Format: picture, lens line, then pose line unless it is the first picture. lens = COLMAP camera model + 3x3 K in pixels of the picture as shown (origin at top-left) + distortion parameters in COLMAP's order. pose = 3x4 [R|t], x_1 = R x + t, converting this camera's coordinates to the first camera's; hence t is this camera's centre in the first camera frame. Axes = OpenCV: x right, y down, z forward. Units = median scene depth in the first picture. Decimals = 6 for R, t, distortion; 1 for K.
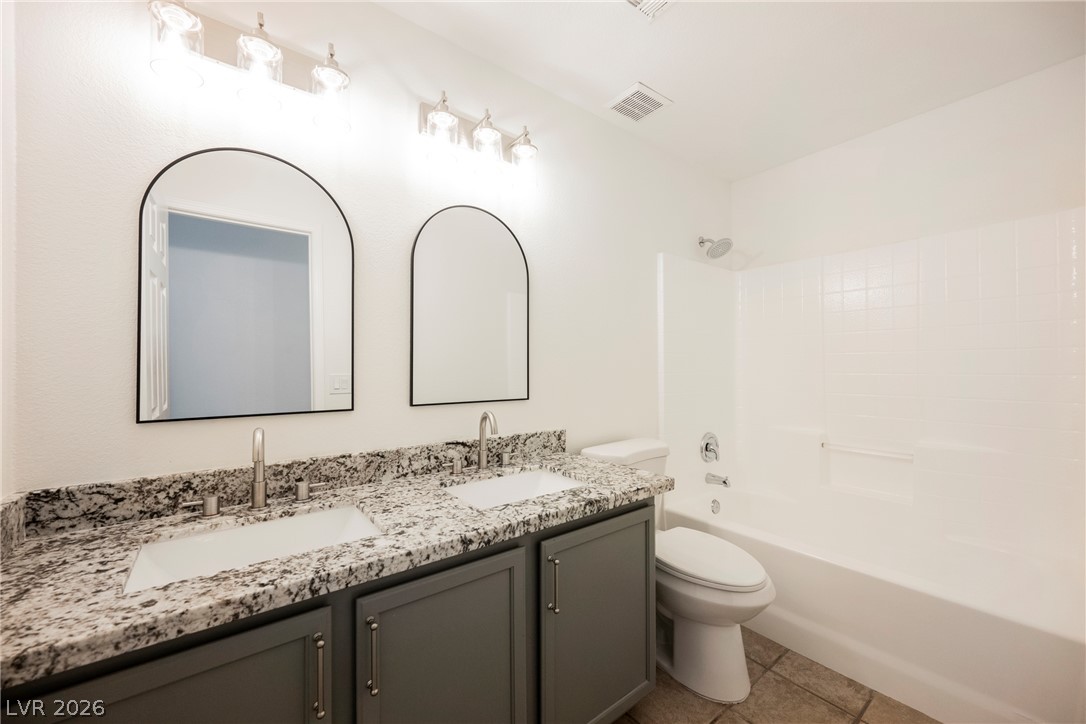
lens RADIAL K [[426.4, 0, 543.0], [0, 426.4, 362.0], [0, 0, 1]] dist [-0.000475, -0.000041]
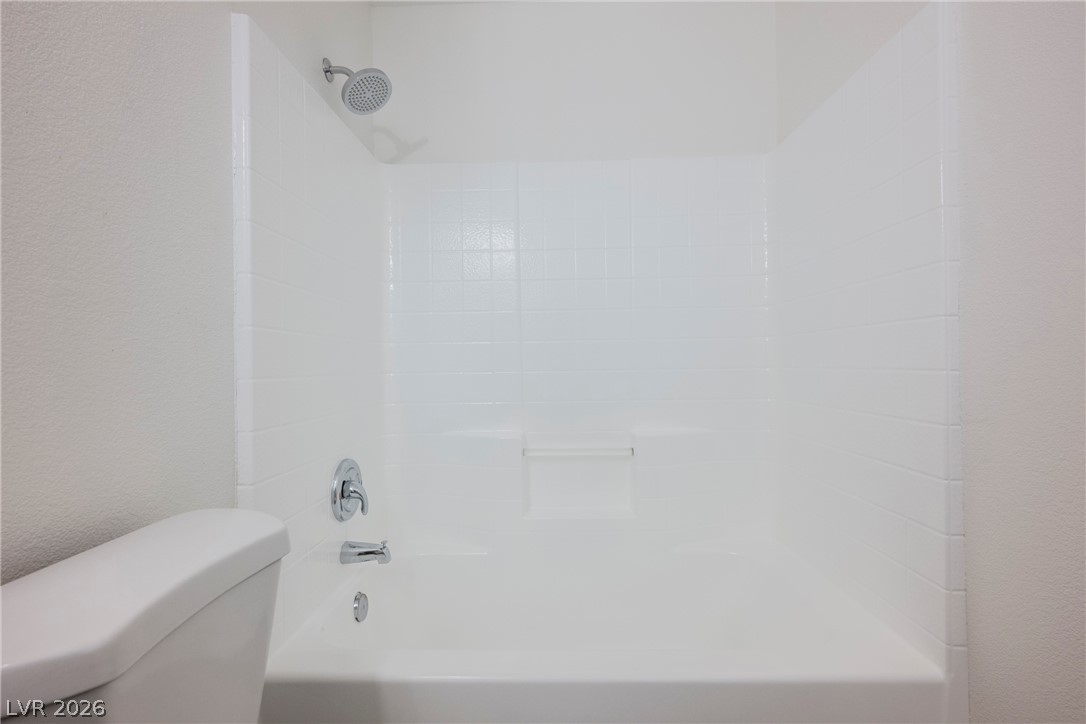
lens RADIAL K [[485.5, 0, 543.0], [0, 485.5, 362.0], [0, 0, 1]] dist [0.002751, 0.000054]
pose [[0.637502, 0.000294, 0.770448, 0.104316], [0.006224, 0.999965, -0.005531, 0.059151], [-0.770423, 0.008322, 0.637478, 0.473797]]
